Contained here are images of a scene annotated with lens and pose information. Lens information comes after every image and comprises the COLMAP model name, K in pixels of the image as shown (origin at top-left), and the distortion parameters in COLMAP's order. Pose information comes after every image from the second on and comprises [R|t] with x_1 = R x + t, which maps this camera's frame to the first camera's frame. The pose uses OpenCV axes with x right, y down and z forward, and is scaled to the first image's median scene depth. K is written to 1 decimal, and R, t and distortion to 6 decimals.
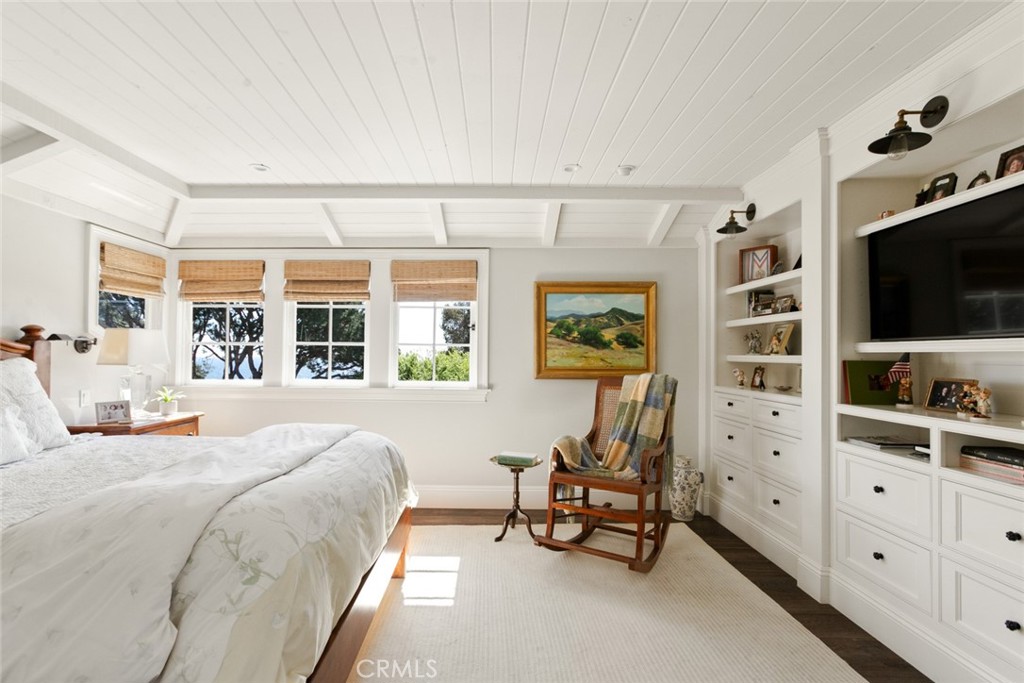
lens RADIAL K [[492.9, 0, 492.5], [0, 492.9, 356.7], [0, 0, 1]] dist [-0.002362, 0.001340]
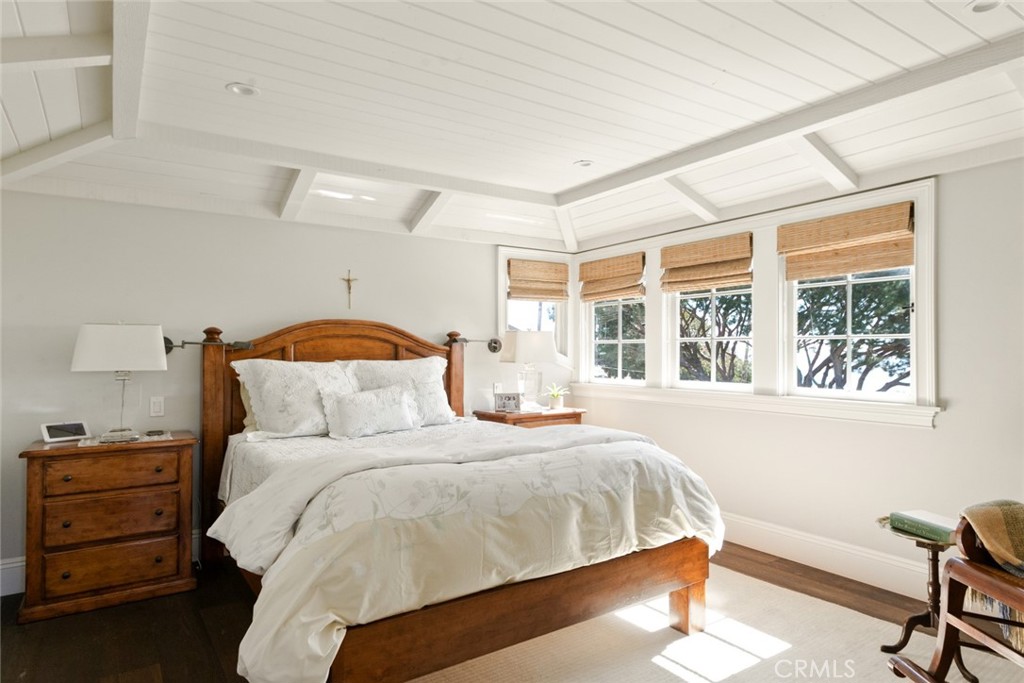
lens RADIAL K [[604.9, 0, 511.8], [0, 604.9, 341.1], [0, 0, 1]] dist [0.000214, -0.001644]
pose [[0.552815, -0.021334, -0.833031, 0.371582], [0.002409, 0.999709, -0.024005, 0.000626], [0.833301, 0.011263, 0.552706, 0.173398]]
